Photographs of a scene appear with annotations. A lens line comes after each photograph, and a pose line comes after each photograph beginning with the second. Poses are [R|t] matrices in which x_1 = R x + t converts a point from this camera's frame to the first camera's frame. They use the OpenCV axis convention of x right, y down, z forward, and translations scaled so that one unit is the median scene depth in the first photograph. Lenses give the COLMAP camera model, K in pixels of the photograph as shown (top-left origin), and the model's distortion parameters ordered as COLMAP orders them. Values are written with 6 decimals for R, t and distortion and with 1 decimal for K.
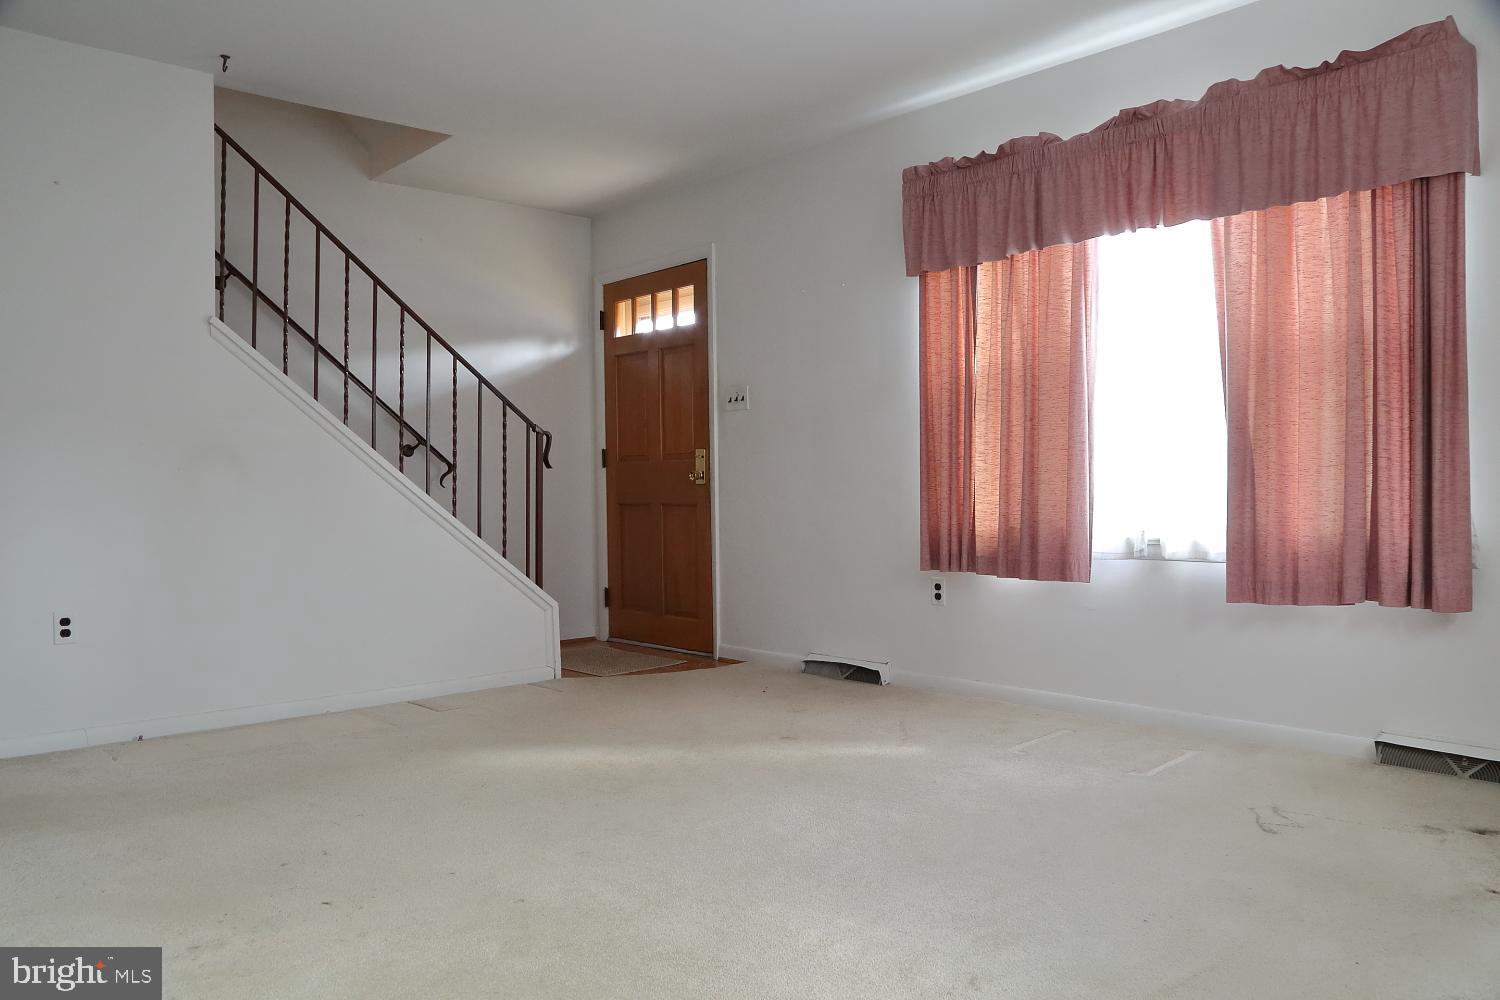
lens RADIAL K [[1124.2, 0, 750.0], [0, 1124.2, 500.0], [0, 0, 1]] dist [-0.061816, -0.000765]
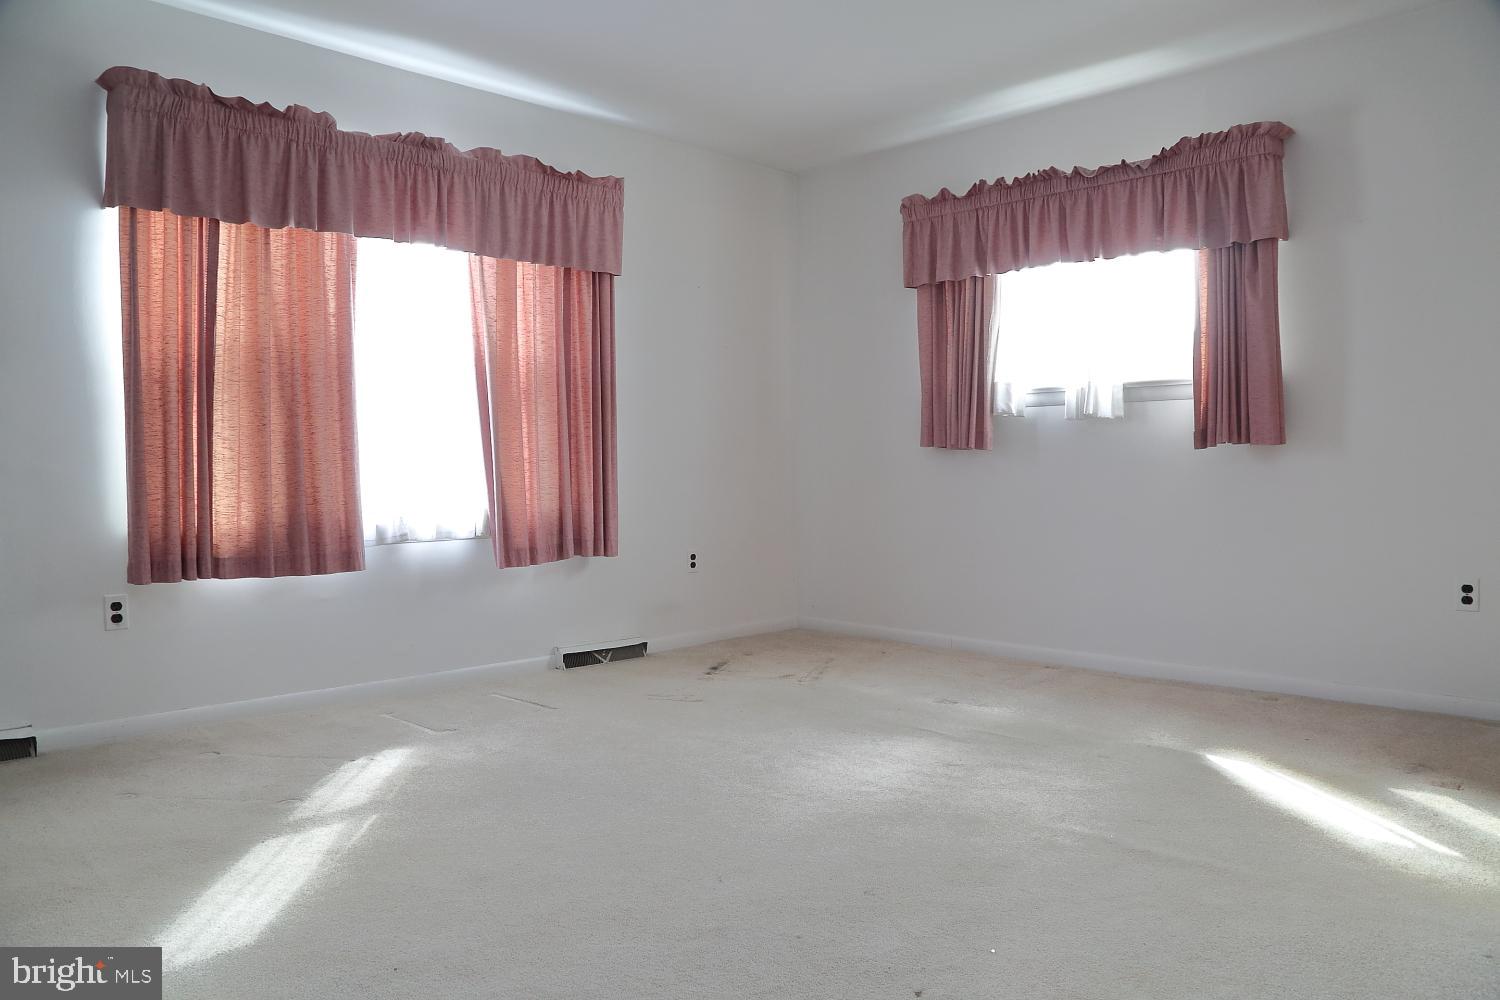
lens RADIAL K [[1039.7, 0, 750.0], [0, 1039.7, 500.0], [0, 0, 1]] dist [-0.125012, 0.082126]
pose [[-0.071021, -0.019744, 0.997279, -0.646331], [0.020404, 0.999566, 0.021242, -0.003181], [-0.997266, 0.021857, -0.070588, 0.698562]]
